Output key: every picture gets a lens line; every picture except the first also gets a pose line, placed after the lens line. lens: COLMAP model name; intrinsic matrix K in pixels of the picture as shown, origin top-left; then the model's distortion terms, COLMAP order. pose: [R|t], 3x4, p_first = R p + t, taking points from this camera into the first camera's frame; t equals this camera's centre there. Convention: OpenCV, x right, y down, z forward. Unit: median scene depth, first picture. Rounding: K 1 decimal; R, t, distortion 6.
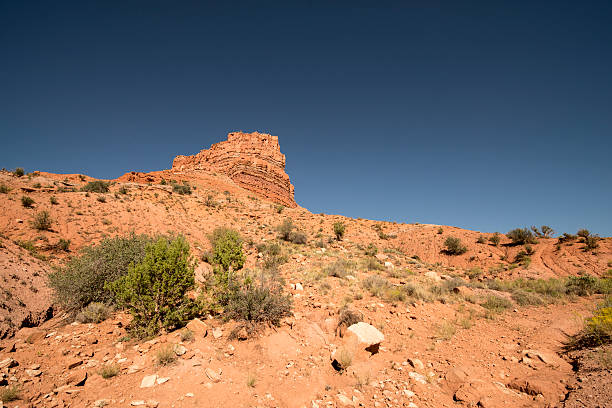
lens RADIAL K [[260.5, 0, 307.0], [0, 260.5, 205.1], [0, 0, 1]] dist [-0.014863, -0.000186]
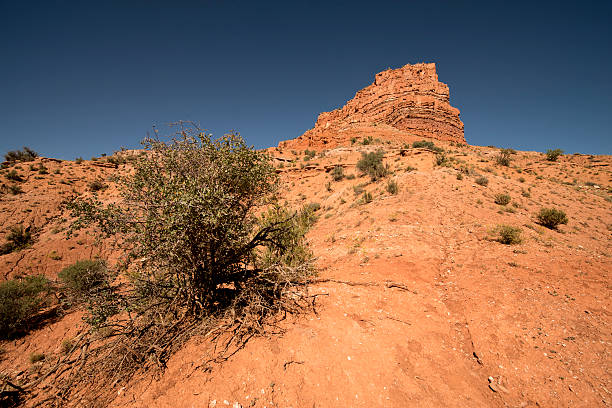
lens RADIAL K [[260.5, 0, 306.2], [0, 260.5, 205.2], [0, 0, 1]] dist [-0.014863, -0.000186]
pose [[0.891856, -0.051042, -0.449431, -0.160720], [0.137742, 0.977069, 0.162370, -0.022585], [0.430837, -0.206716, 0.878435, 0.045447]]
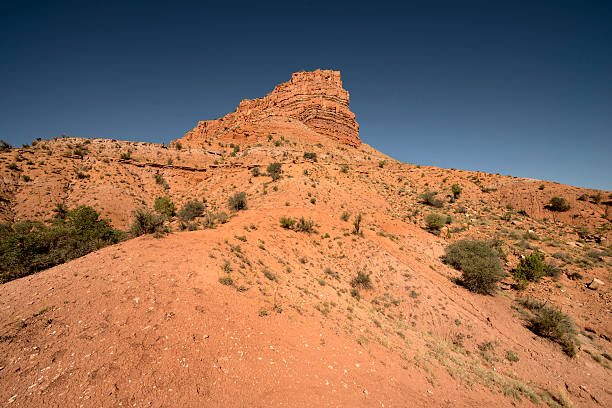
lens RADIAL K [[260.5, 0, 305.7], [0, 260.5, 204.0], [0, 0, 1]] dist [-0.014863, -0.000186]
pose [[0.985837, -0.016912, -0.166852, -0.105050], [0.060772, 0.963308, 0.261427, -0.058000], [0.156308, -0.267864, 0.950693, -0.092270]]
